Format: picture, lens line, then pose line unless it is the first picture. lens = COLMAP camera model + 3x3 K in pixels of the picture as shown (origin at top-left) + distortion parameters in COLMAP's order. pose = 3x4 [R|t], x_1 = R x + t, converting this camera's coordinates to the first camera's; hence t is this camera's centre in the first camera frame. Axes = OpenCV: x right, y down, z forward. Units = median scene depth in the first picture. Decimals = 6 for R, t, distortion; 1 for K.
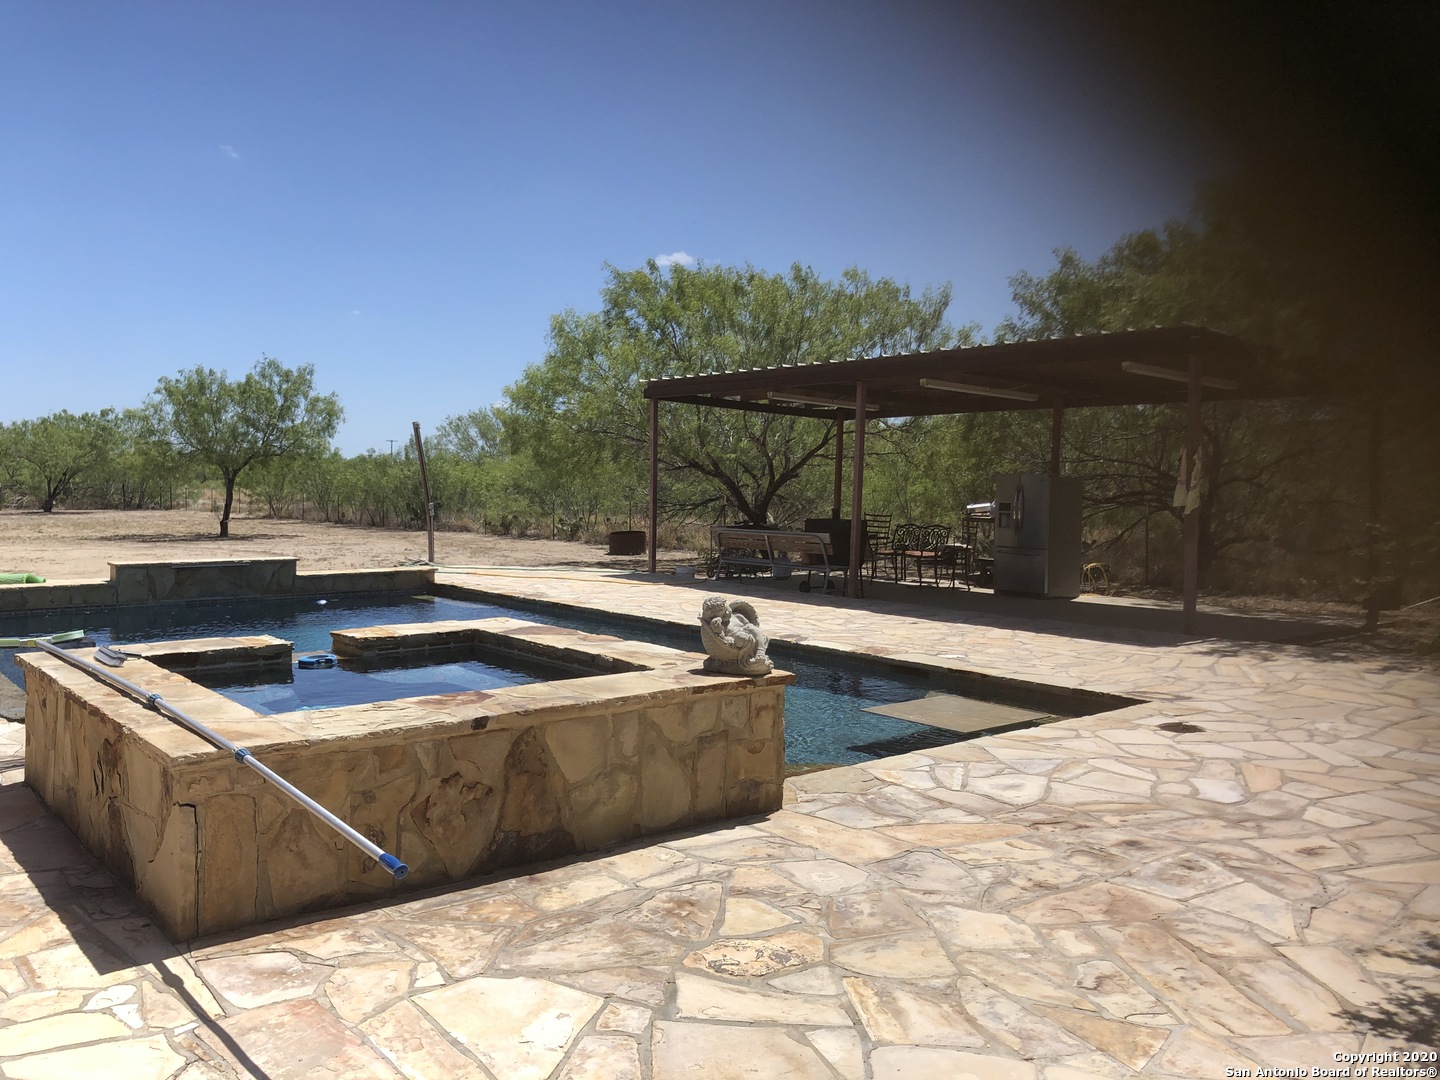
lens RADIAL K [[1199.1, 0, 720.0], [0, 1199.1, 540.0], [0, 0, 1]] dist [0.069756, -0.129235]
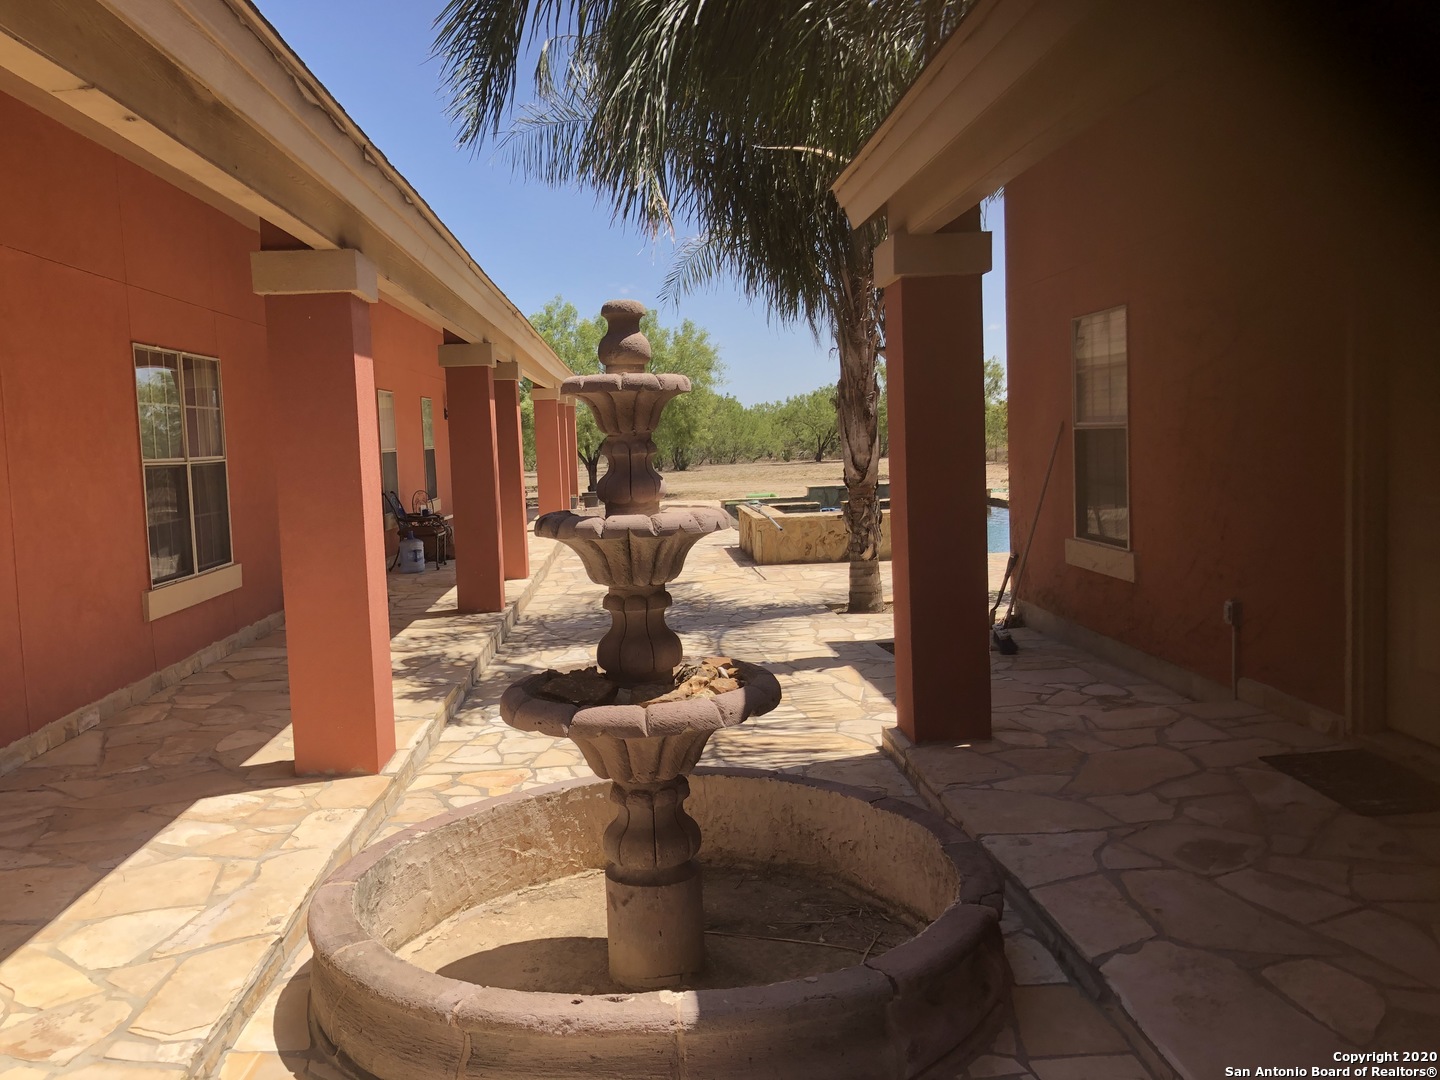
lens RADIAL K [[1199.1, 0, 720.0], [0, 1199.1, 540.0], [0, 0, 1]] dist [0.069756, -0.129235]
pose [[0.820938, 0.008133, -0.570960, 1.040827], [0.019397, 0.998924, 0.042118, 0.049426], [0.570688, -0.045651, 0.819897, -1.408748]]
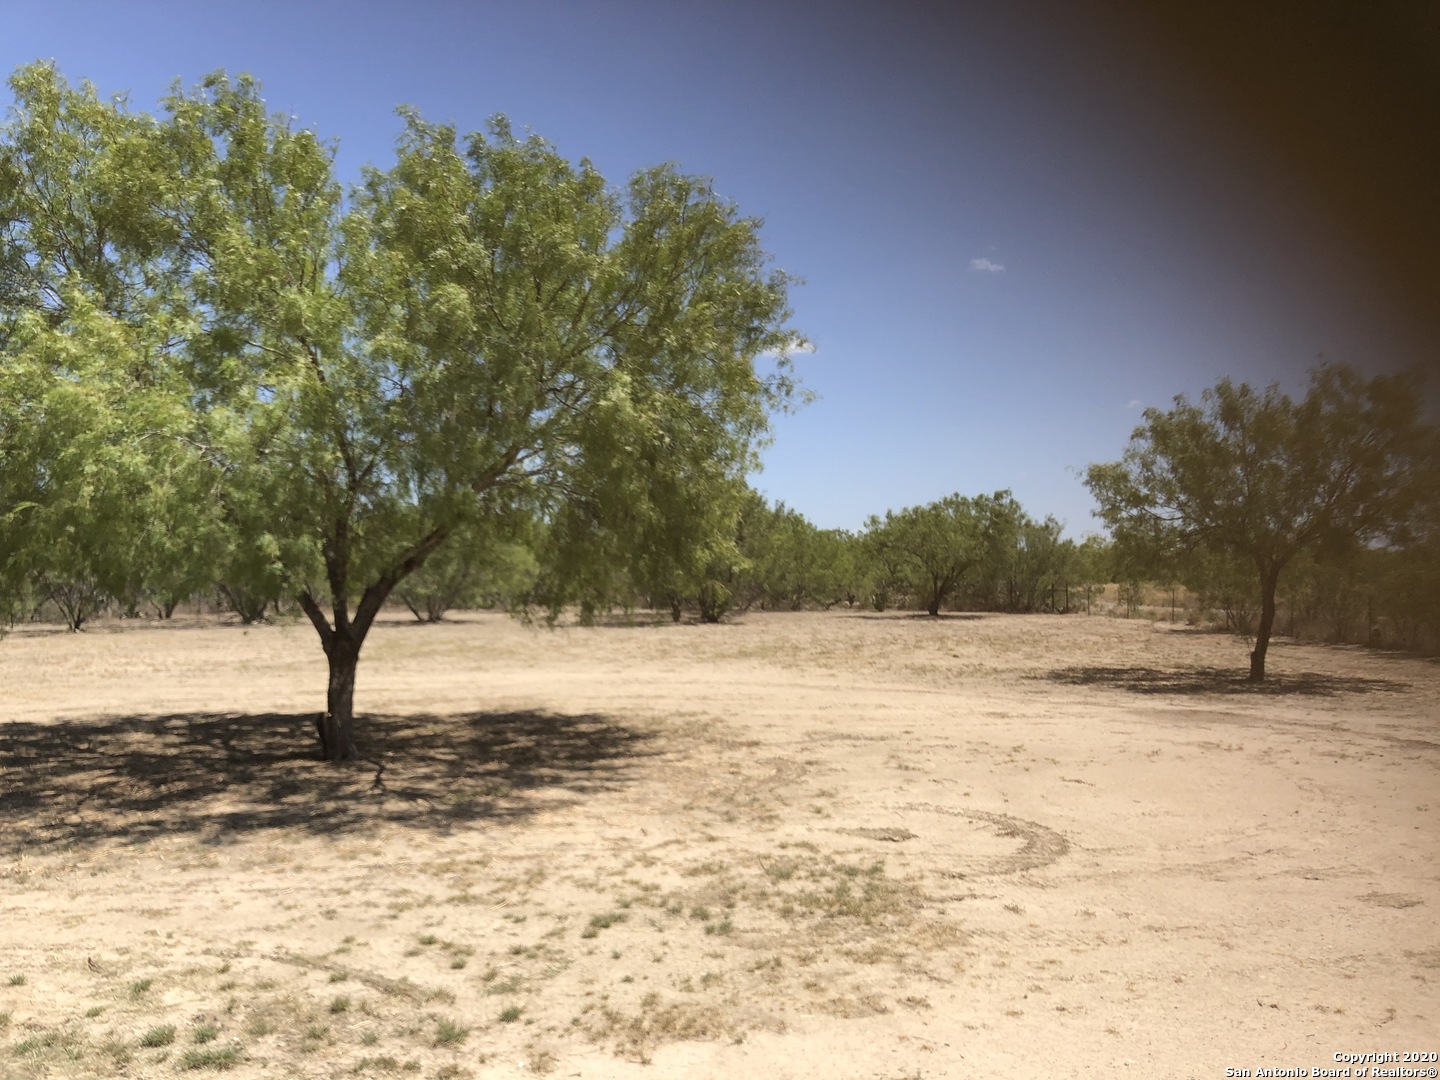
lens RADIAL K [[1199.1, 0, 720.0], [0, 1199.1, 540.0], [0, 0, 1]] dist [0.069756, -0.129235]
pose [[0.791110, -0.022302, -0.611267, -1.524226], [-0.024736, 0.997351, -0.068402, -0.136375], [0.611174, 0.069234, 0.788463, 2.316837]]
